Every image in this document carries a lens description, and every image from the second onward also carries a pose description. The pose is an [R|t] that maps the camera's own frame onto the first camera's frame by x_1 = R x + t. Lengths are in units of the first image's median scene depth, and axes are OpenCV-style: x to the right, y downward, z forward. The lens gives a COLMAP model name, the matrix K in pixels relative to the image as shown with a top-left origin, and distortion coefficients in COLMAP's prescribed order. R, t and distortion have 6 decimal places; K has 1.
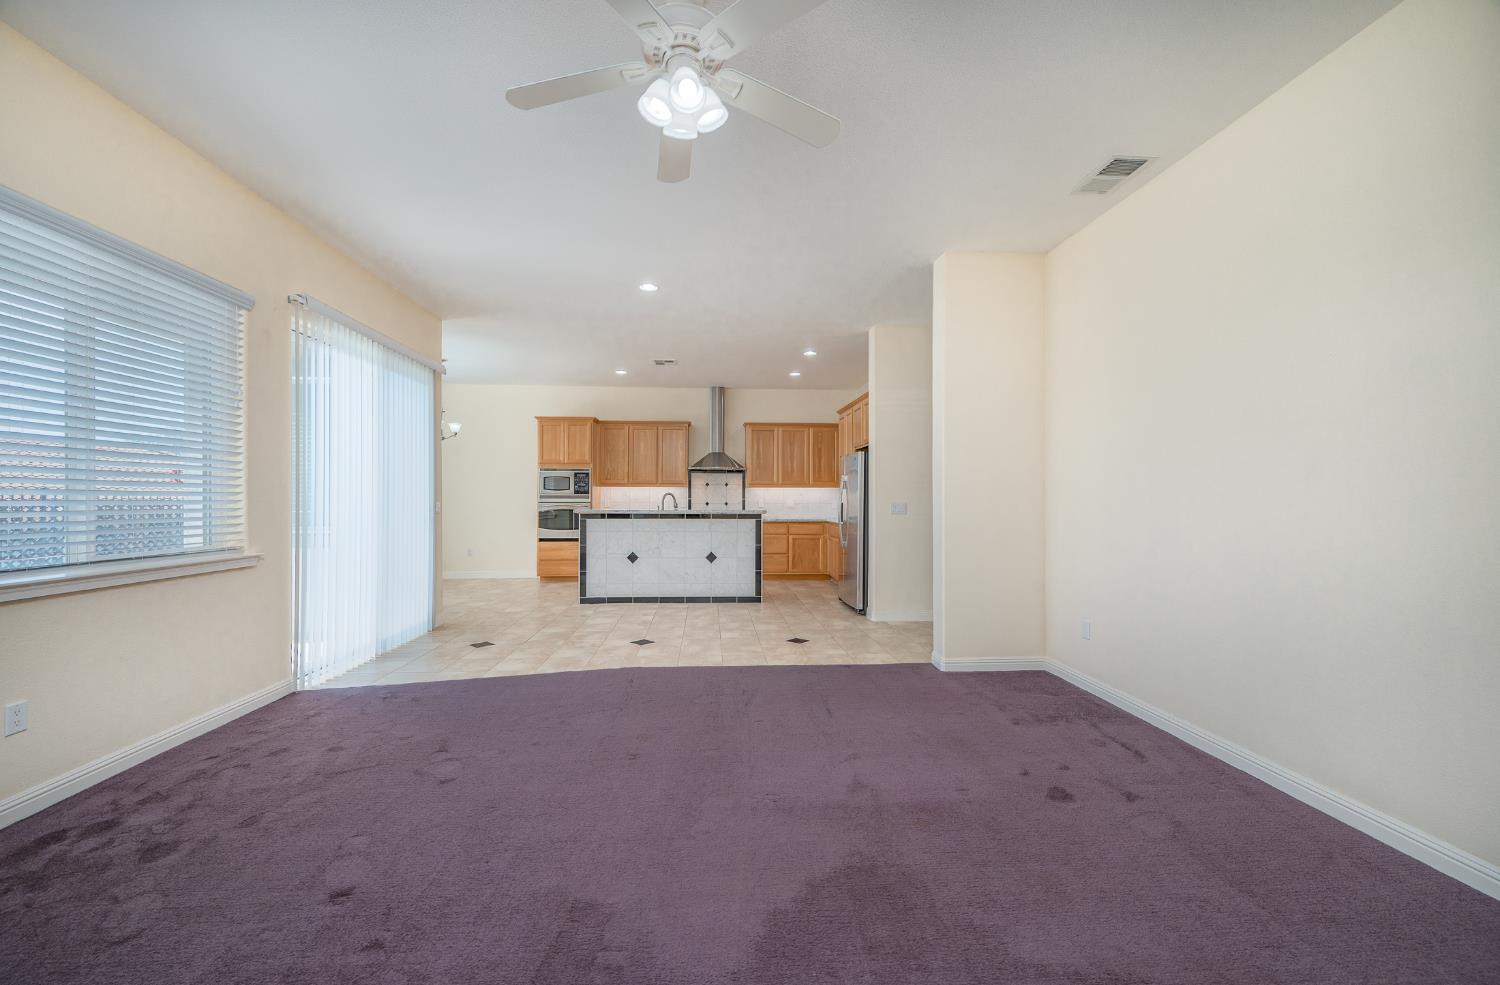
lens RADIAL K [[599.3, 0, 750.0], [0, 599.3, 492.5], [0, 0, 1]] dist [-0.000827, -0.000243]
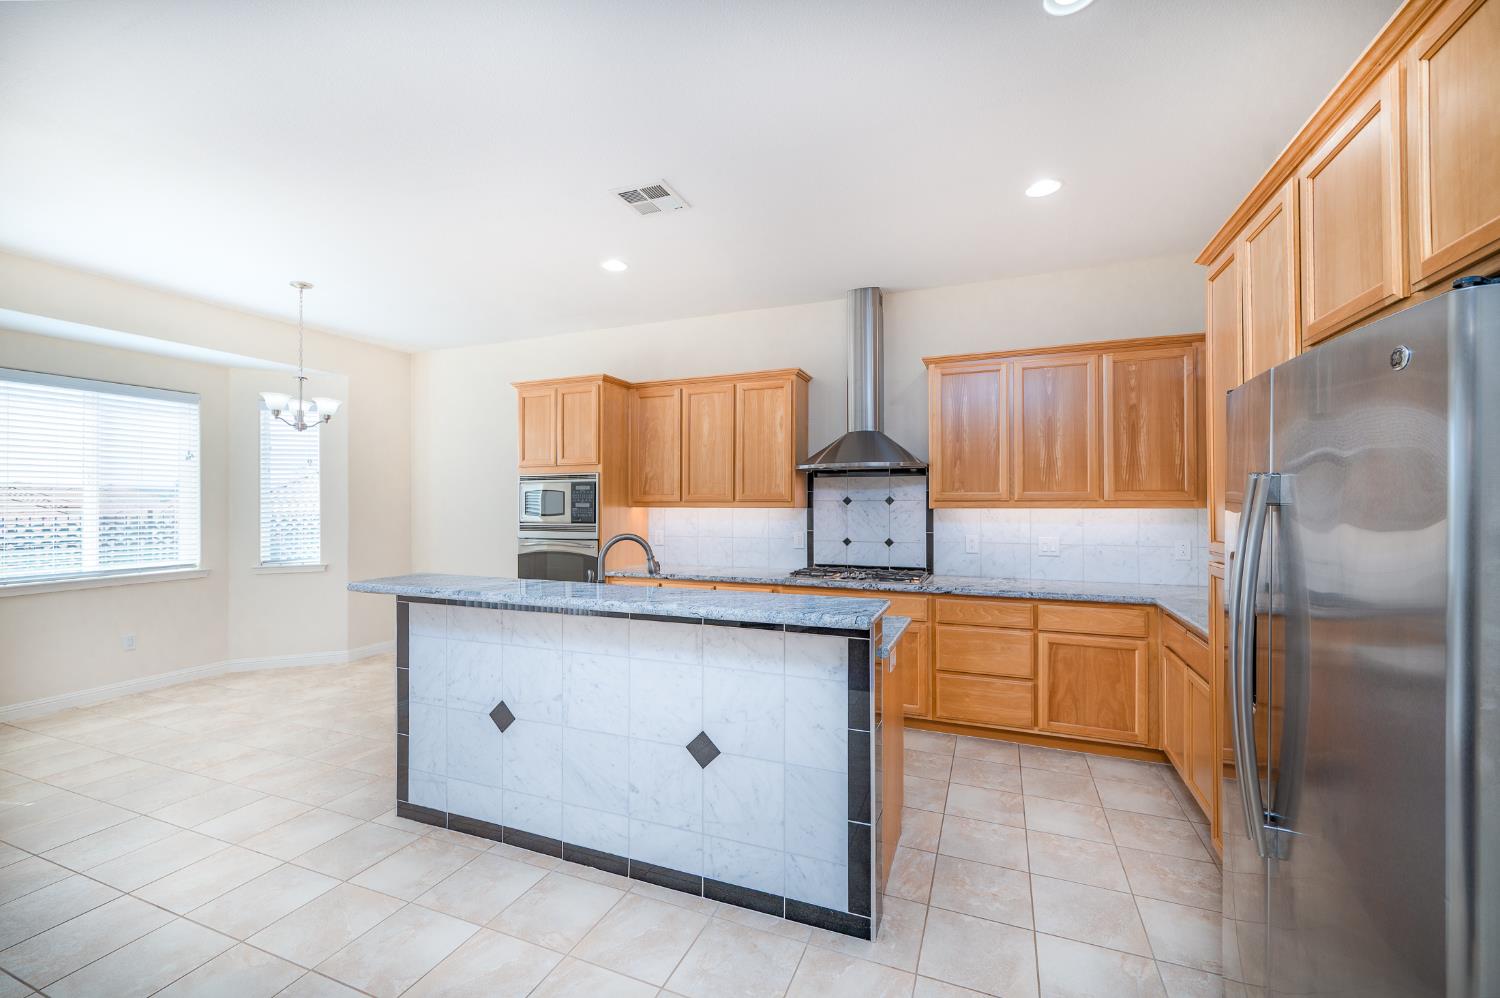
lens RADIAL K [[593.2, 0, 745.2], [0, 593.2, 497.0], [0, 0, 1]] dist [-0.002129, -0.000136]
pose [[0.880230, -0.008305, -0.474474, 0.080609], [0.012157, 0.999913, 0.005050, -0.020379], [0.474391, -0.010213, 0.880255, 0.573033]]
